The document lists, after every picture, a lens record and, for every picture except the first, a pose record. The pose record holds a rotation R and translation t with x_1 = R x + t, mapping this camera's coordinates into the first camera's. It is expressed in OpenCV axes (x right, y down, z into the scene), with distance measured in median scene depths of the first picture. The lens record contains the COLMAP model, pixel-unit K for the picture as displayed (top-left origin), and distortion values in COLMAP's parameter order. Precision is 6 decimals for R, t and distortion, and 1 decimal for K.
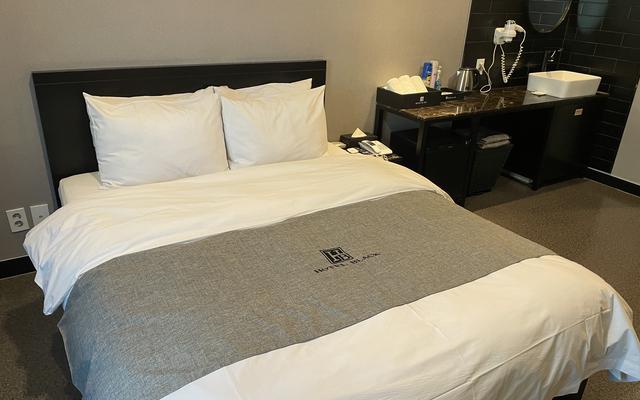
lens RADIAL K [[488.6, 0, 320.4], [0, 488.6, 192.1], [0, 0, 1]] dist [0.078331, -0.084635]
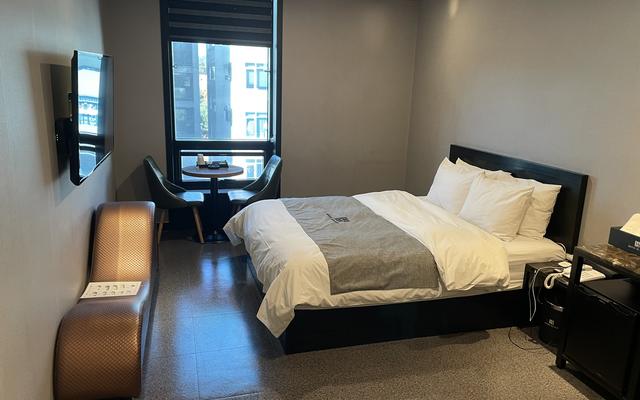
lens RADIAL K [[488.6, 0, 320.4], [0, 488.6, 192.1], [0, 0, 1]] dist [0.078331, -0.084635]
pose [[-0.287085, 0.145619, -0.946772, 0.945968], [-0.423495, 0.867244, 0.261801, -0.224481], [0.859205, 0.476113, -0.187304, 0.599500]]
